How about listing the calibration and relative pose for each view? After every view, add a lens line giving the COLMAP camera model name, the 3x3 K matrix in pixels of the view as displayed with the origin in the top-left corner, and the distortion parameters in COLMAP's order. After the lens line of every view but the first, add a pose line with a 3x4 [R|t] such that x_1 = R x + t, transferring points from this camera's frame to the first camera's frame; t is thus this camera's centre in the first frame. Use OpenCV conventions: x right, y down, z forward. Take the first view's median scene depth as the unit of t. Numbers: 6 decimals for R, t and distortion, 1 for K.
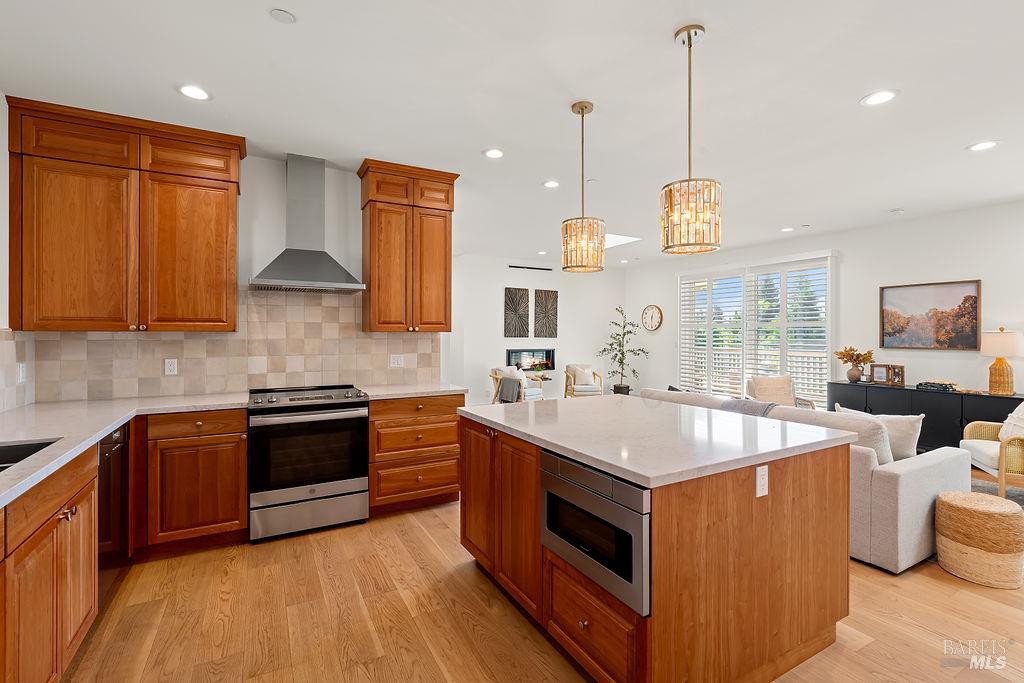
lens RADIAL K [[465.7, 0, 513.1], [0, 465.7, 334.0], [0, 0, 1]] dist [-0.011998, 0.006858]
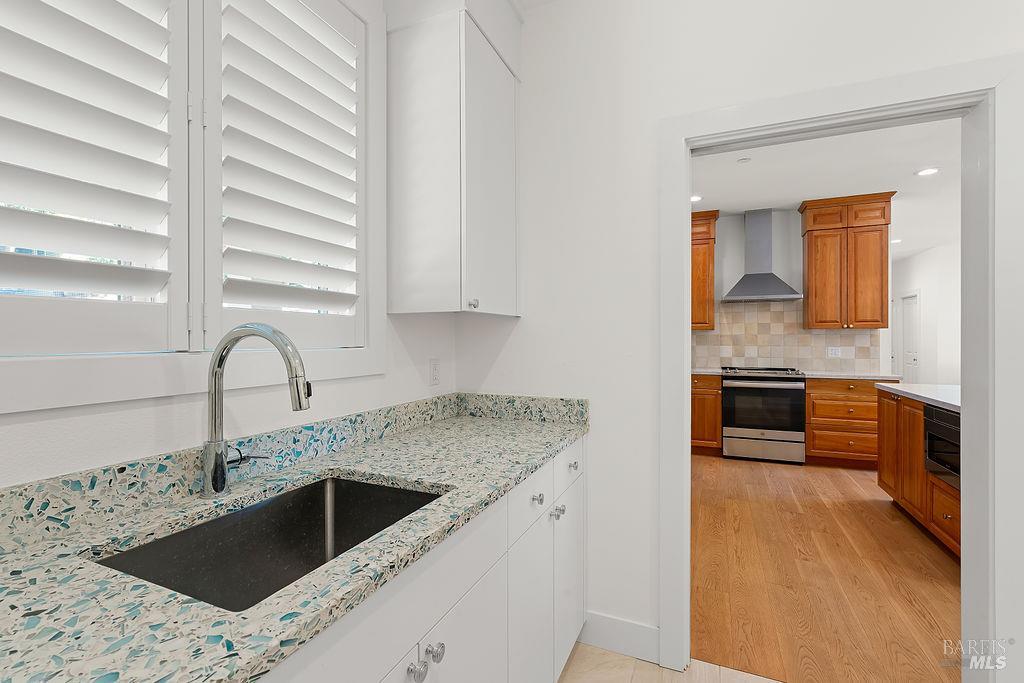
lens RADIAL K [[456.9, 0, 510.9], [0, 456.9, 339.5], [0, 0, 1]] dist [-0.011869, 0.006000]
pose [[0.603718, 0.000451, -0.797198, 0.222364], [0.001719, 0.999997, 0.001868, 0.022208], [0.797196, -0.002498, 0.603715, -0.478488]]
